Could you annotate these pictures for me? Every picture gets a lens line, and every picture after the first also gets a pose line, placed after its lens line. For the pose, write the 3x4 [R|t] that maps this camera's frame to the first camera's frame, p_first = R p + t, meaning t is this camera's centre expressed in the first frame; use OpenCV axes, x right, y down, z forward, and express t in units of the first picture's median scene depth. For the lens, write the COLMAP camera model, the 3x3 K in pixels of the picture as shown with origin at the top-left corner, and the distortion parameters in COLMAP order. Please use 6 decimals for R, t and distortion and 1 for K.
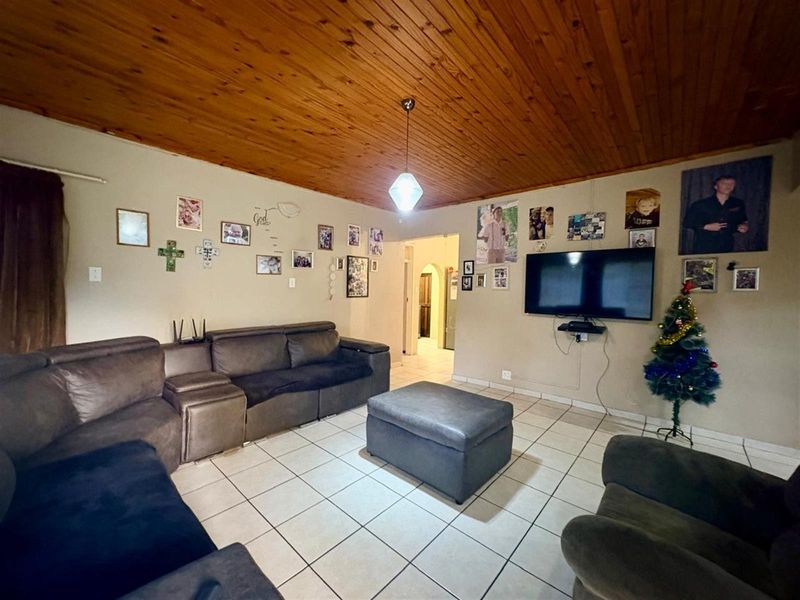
lens RADIAL K [[318.8, 0, 398.5], [0, 318.8, 298.9], [0, 0, 1]] dist [-0.000261, 0.000211]
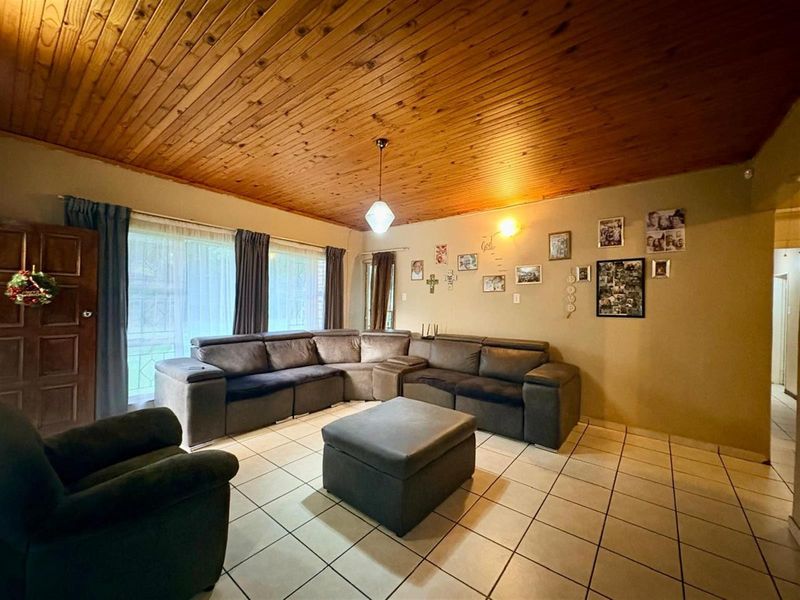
lens RADIAL K [[318.8, 0, 398.5], [0, 318.8, 298.9], [0, 0, 1]] dist [-0.000261, 0.000211]
pose [[0.049970, -0.025069, -0.998436, 0.612030], [-0.042972, 0.998705, -0.027226, -0.006003], [0.997826, 0.044266, 0.048828, 0.529071]]
